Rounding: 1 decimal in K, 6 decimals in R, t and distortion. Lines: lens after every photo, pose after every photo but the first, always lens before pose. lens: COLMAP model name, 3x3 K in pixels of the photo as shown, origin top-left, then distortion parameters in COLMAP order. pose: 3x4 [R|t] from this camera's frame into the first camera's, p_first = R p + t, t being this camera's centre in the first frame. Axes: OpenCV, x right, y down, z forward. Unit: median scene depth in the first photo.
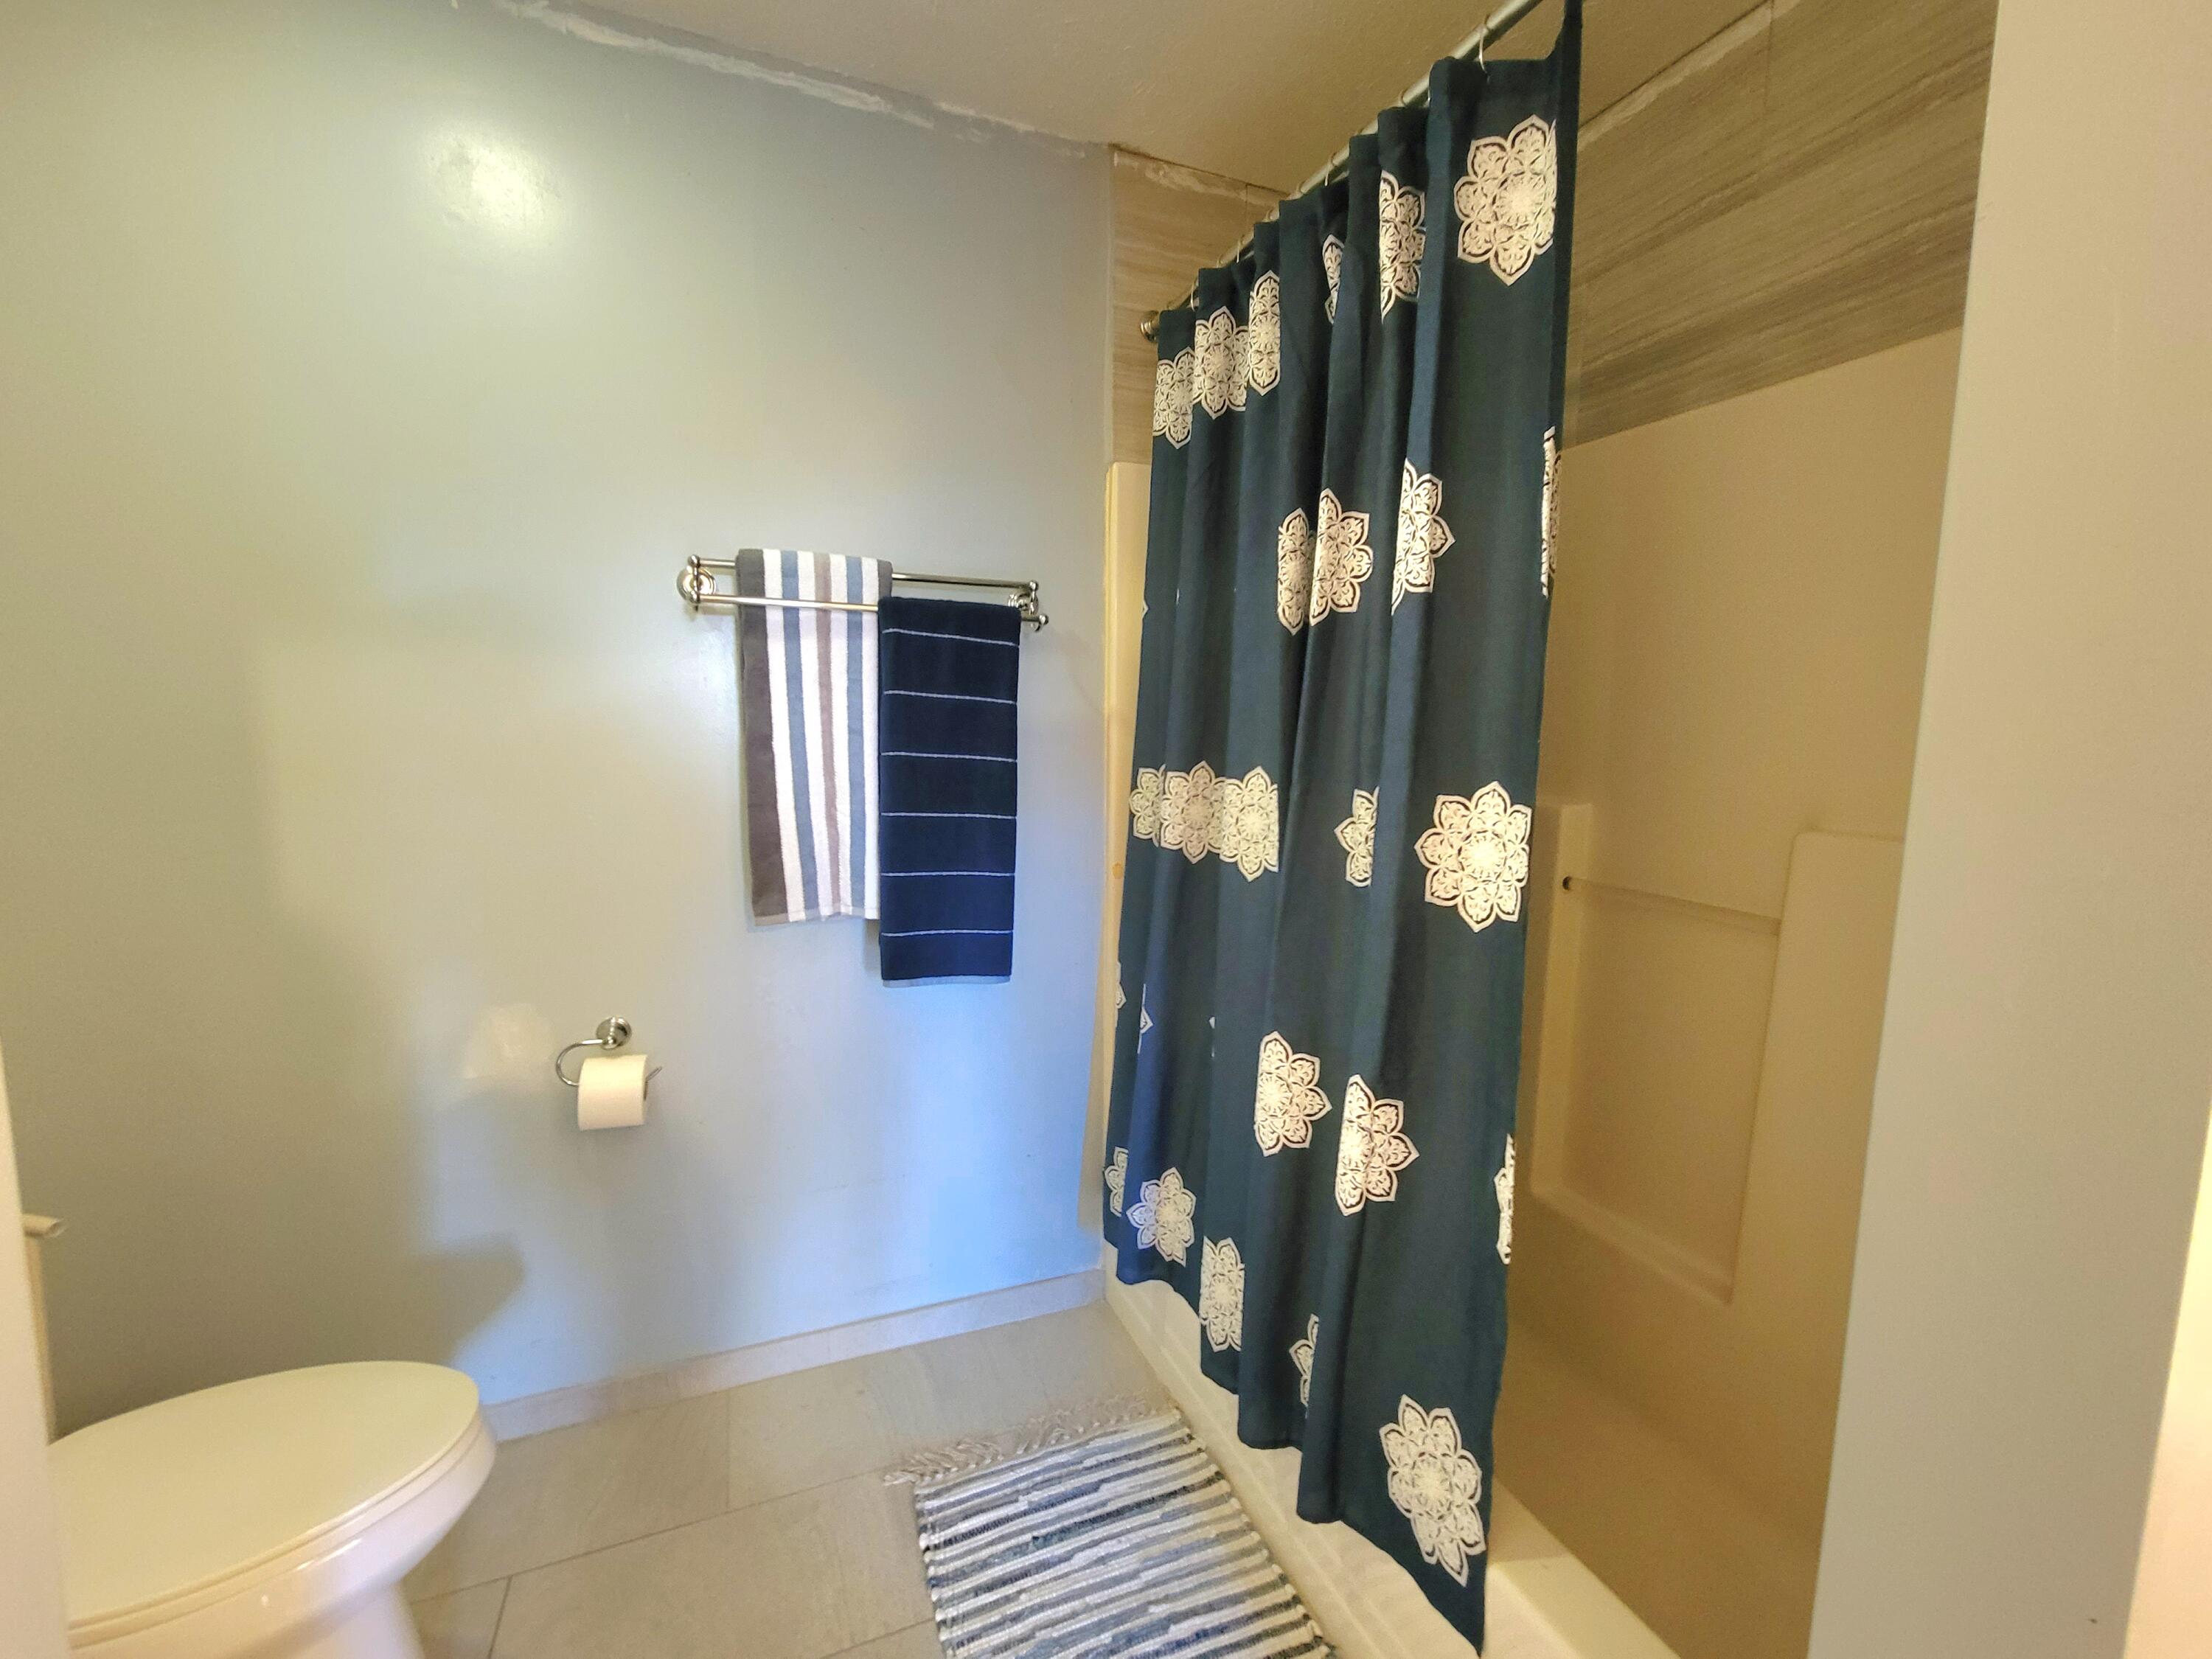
lens RADIAL K [[905.9, 0, 1091.3], [0, 905.9, 830.3], [0, 0, 1]] dist [-0.002277, -0.000134]
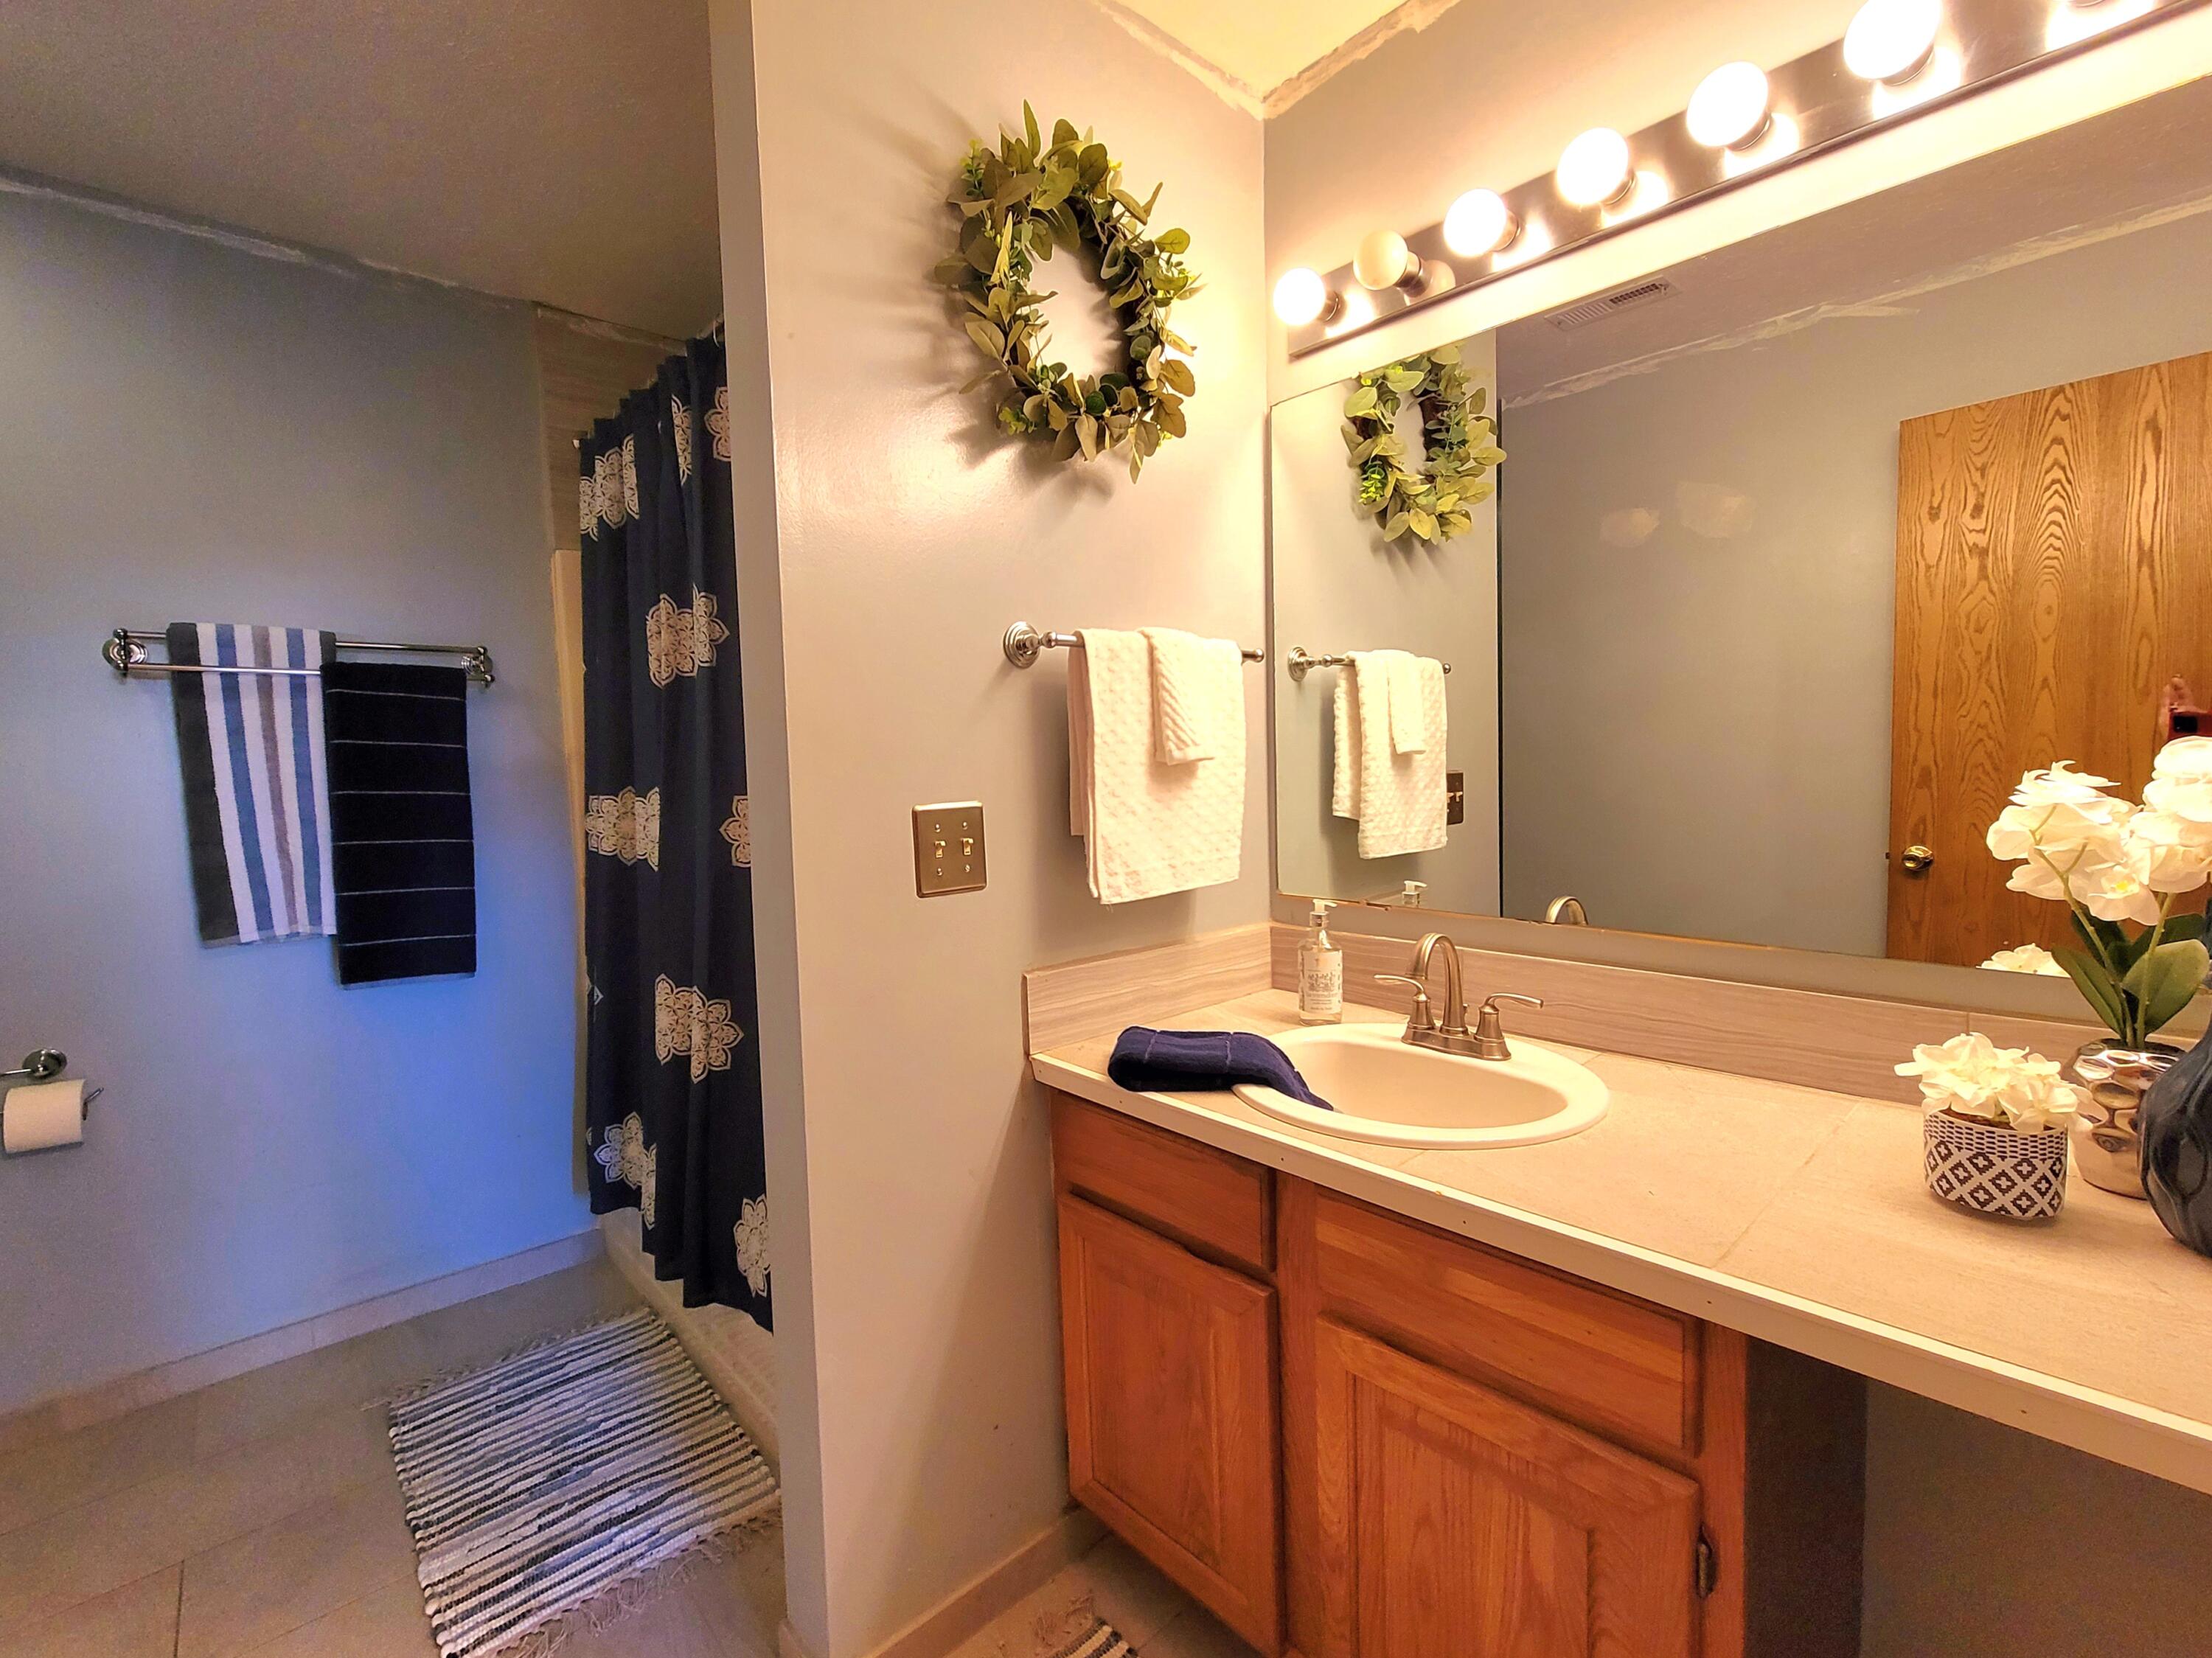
lens RADIAL K [[890.1, 0, 998.6], [0, 890.1, 823.3], [0, 0, 1]] dist [0.001217, 0.000287]
pose [[0.942917, -0.065496, 0.326524, 0.206553], [0.081525, 0.996034, -0.035634, 0.066358], [-0.322895, 0.060220, 0.944517, -0.376809]]
